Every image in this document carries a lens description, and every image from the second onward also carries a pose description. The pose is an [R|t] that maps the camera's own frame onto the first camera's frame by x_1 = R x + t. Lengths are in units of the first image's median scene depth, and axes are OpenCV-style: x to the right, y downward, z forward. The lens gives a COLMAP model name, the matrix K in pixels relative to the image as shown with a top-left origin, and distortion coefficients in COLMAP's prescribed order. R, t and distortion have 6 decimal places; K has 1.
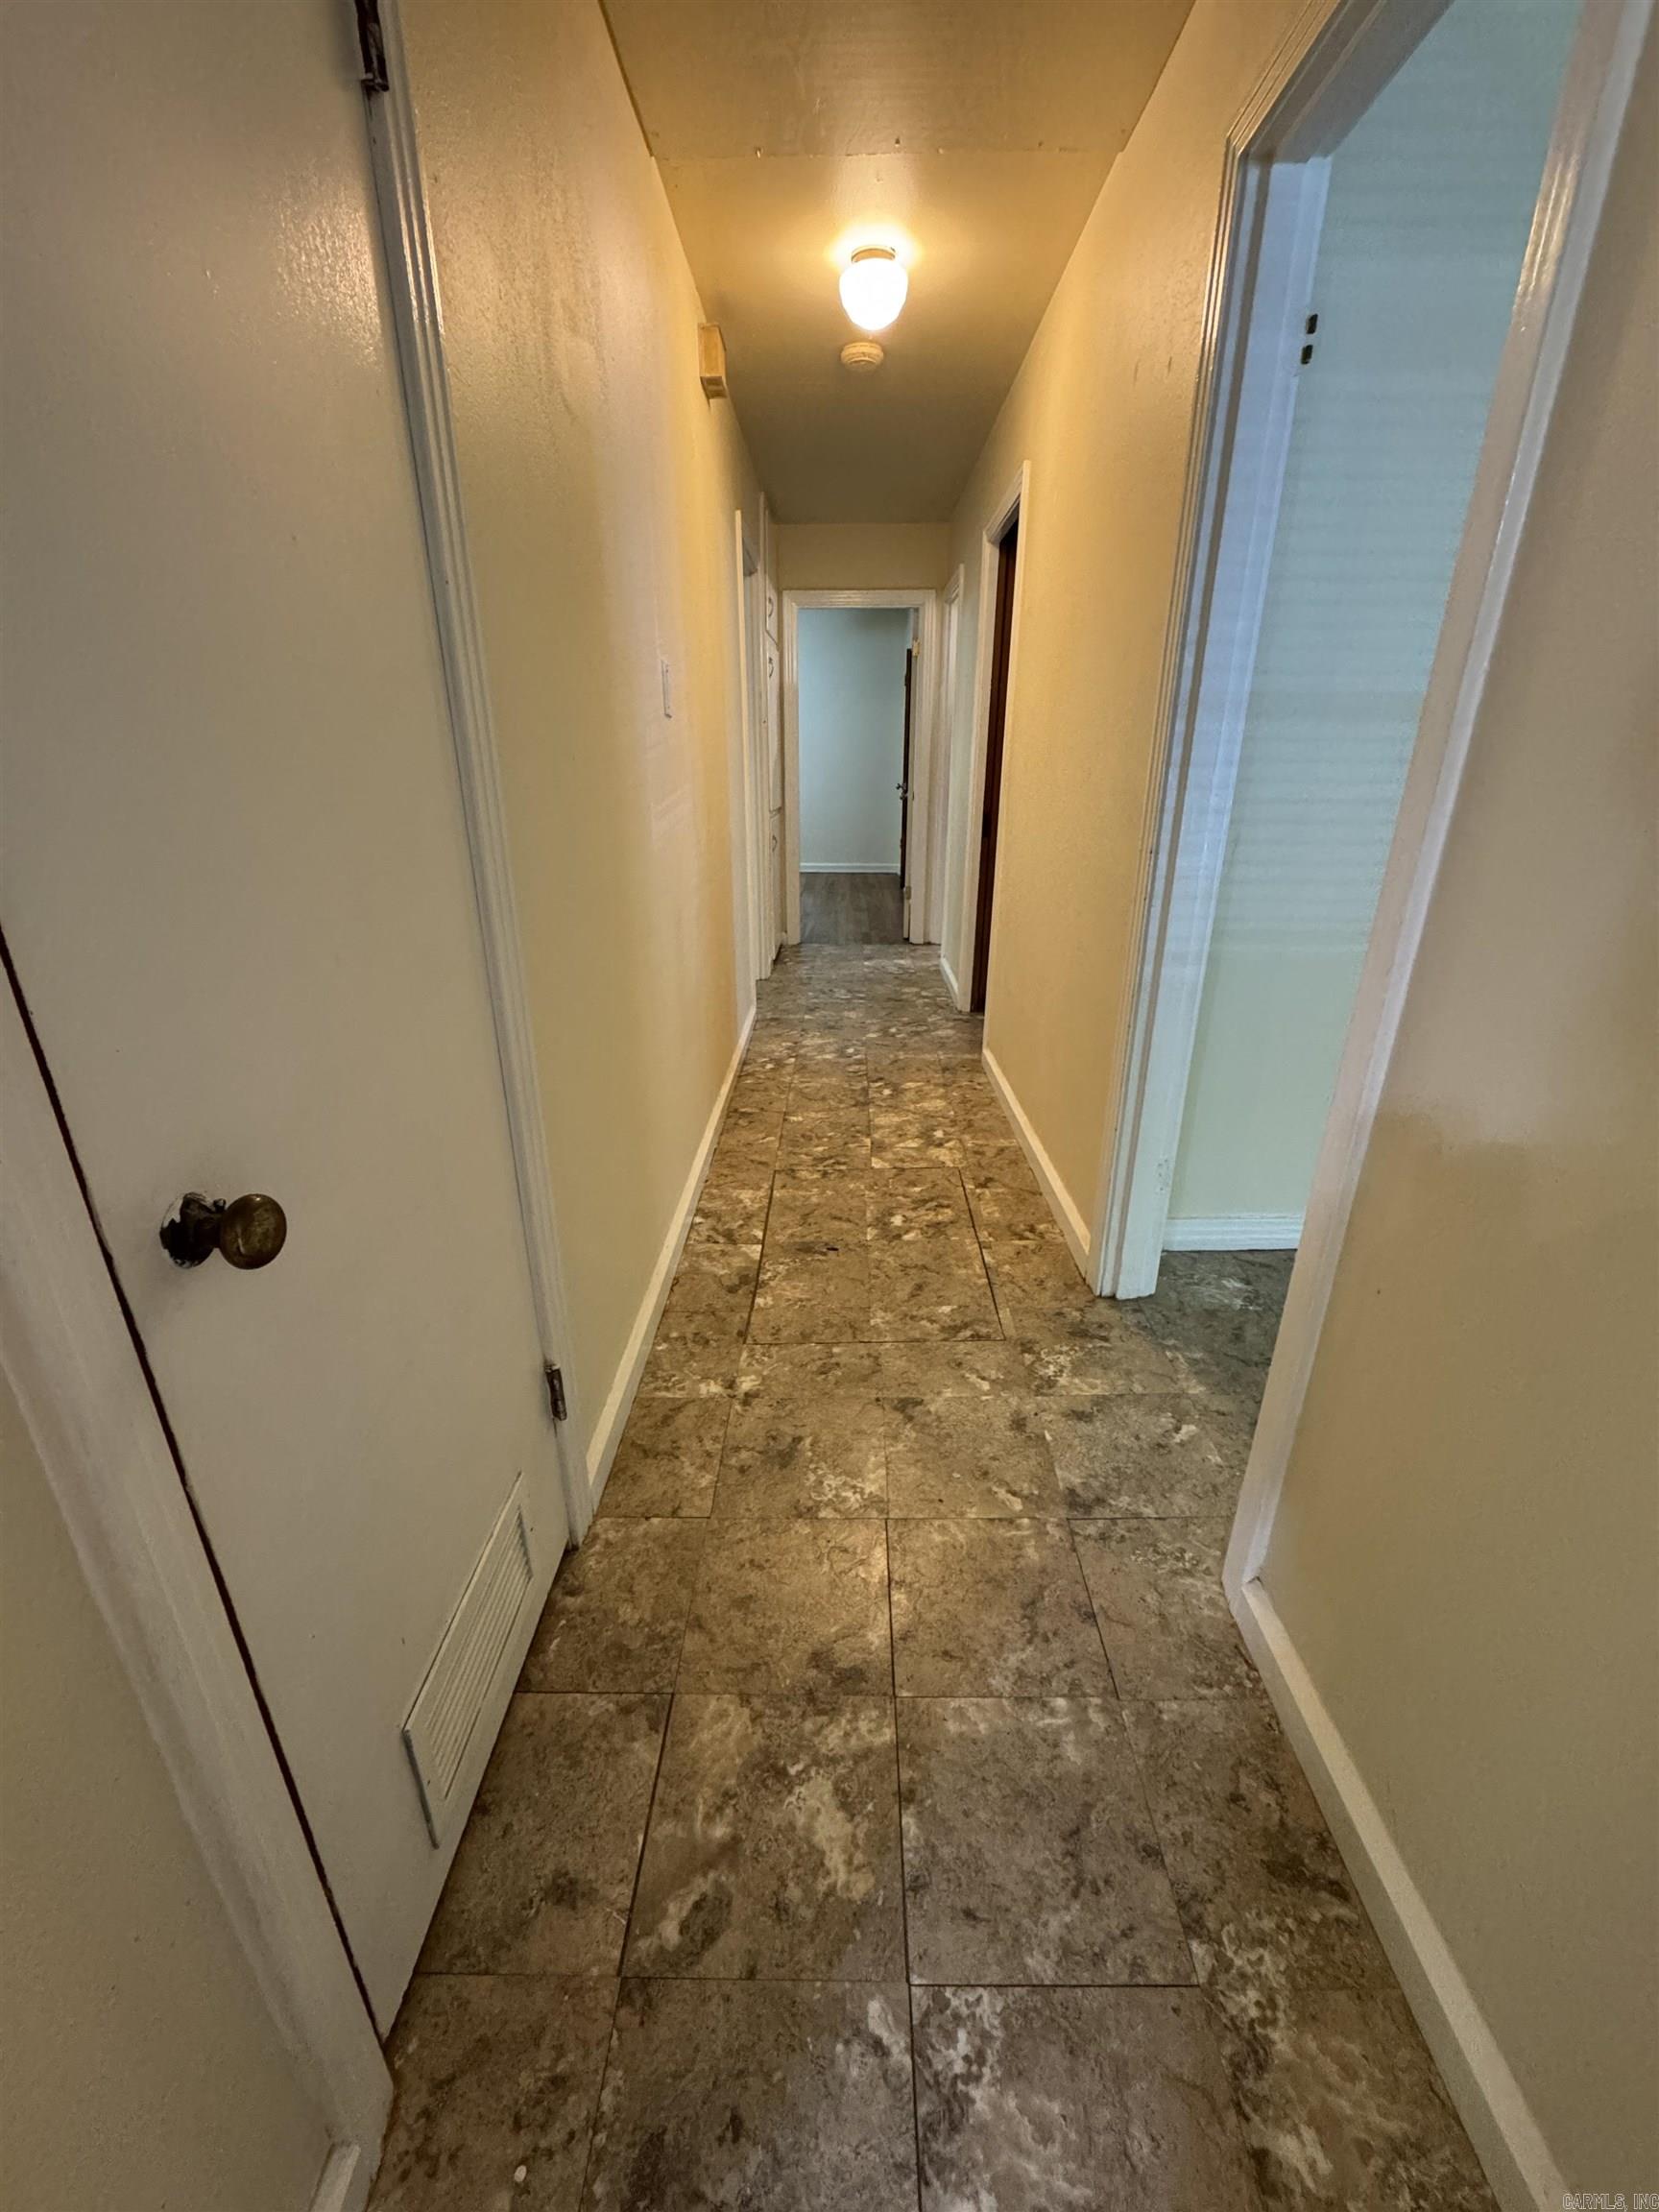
lens RADIAL K [[882.2, 0, 836.2], [0, 882.2, 1103.9], [0, 0, 1]] dist [-0.003263, 0.000388]
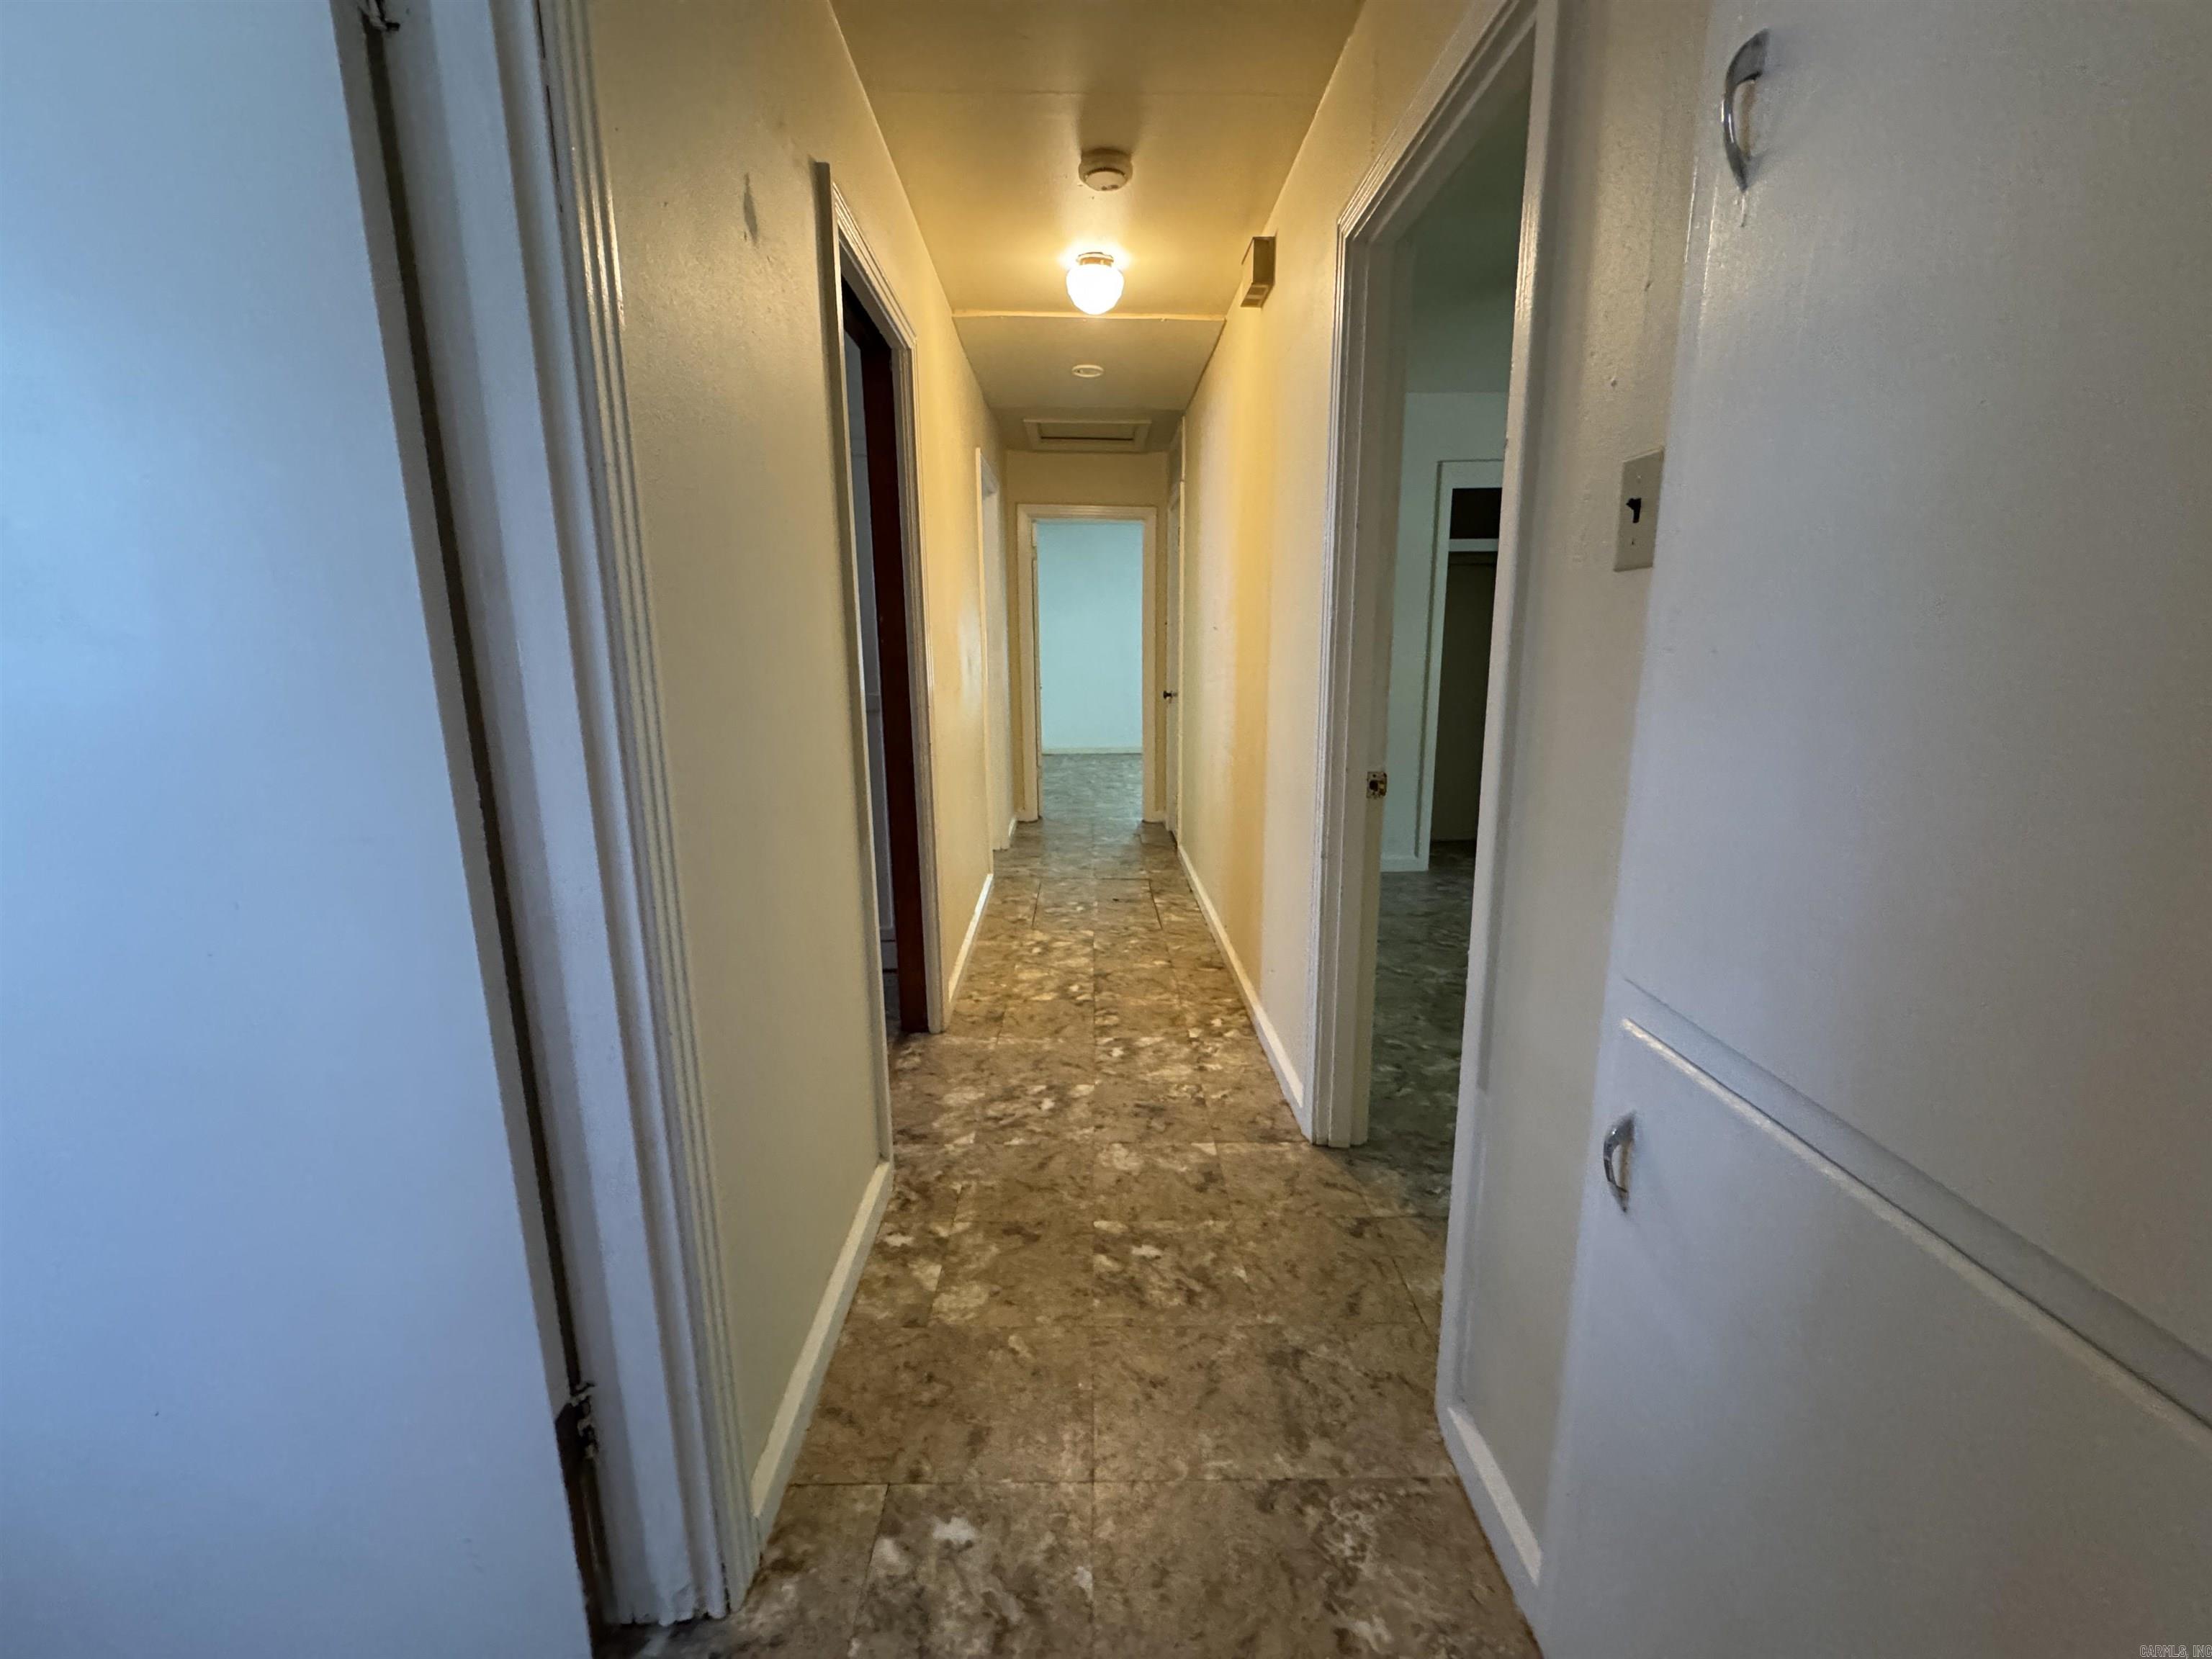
lens RADIAL K [[882.2, 0, 1105.2], [0, 882.2, 821.2], [0, 0, 1]] dist [-0.003263, 0.000388]
pose [[-0.999429, 0.011972, -0.031605, 0.052981], [-0.007182, 0.838559, 0.544763, -0.692825], [0.033025, 0.544679, -0.837994, 1.728000]]
